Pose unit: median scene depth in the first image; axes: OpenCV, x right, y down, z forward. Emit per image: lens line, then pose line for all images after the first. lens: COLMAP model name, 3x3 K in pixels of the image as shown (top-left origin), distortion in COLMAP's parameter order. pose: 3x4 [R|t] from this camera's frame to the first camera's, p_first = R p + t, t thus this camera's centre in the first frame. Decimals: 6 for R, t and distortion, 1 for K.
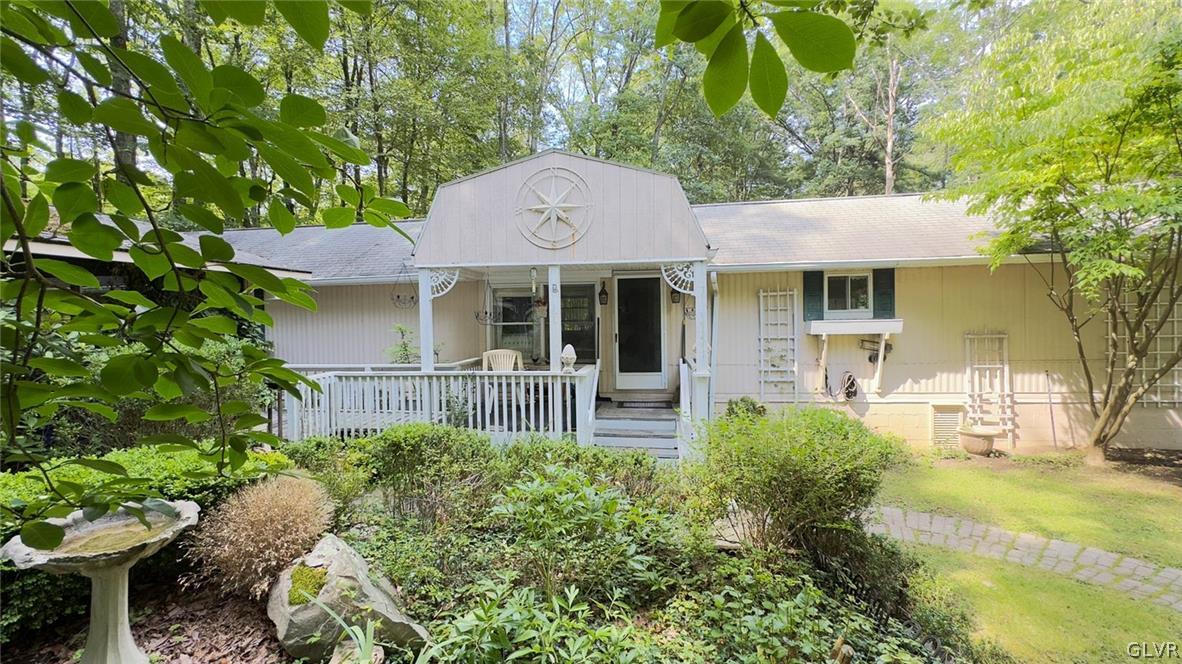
lens RADIAL K [[465.8, 0, 592.0], [0, 465.8, 327.1], [0, 0, 1]] dist [0.001039, 0.000023]
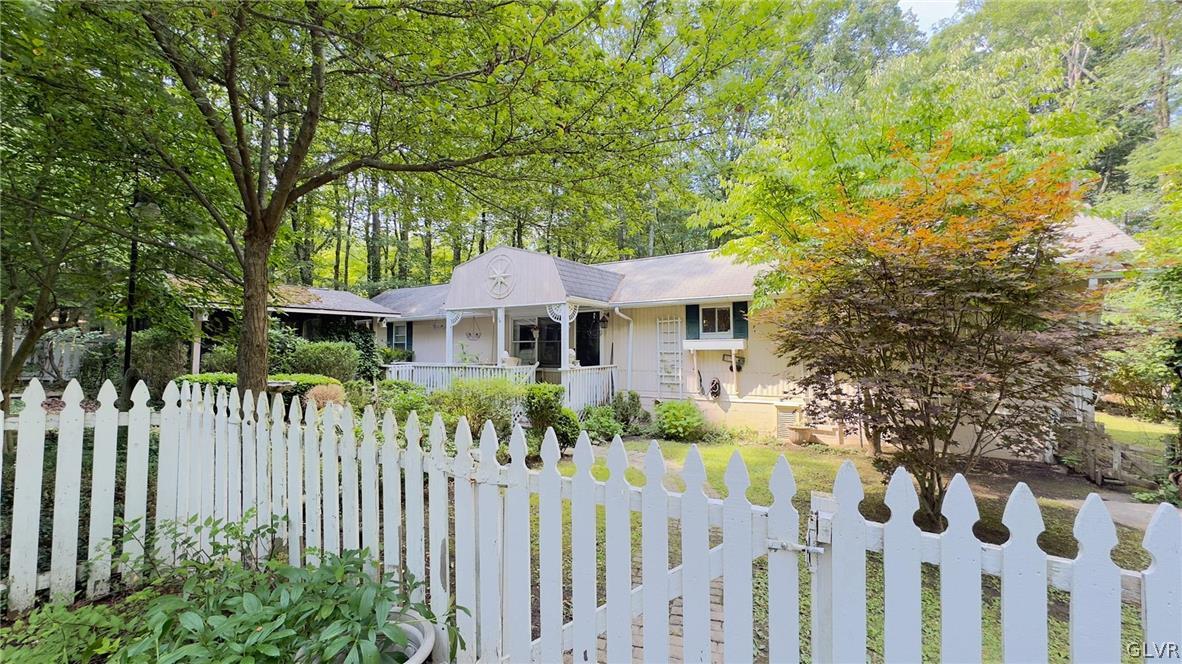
lens RADIAL K [[465.8, 0, 590.3], [0, 465.8, 336.4], [0, 0, 1]] dist [0.001039, 0.000023]
pose [[0.907218, 0.000523, -0.420661, 0.795164], [-0.018218, 0.999110, -0.038048, 0.033754], [0.420267, 0.042181, 0.906420, -0.393138]]
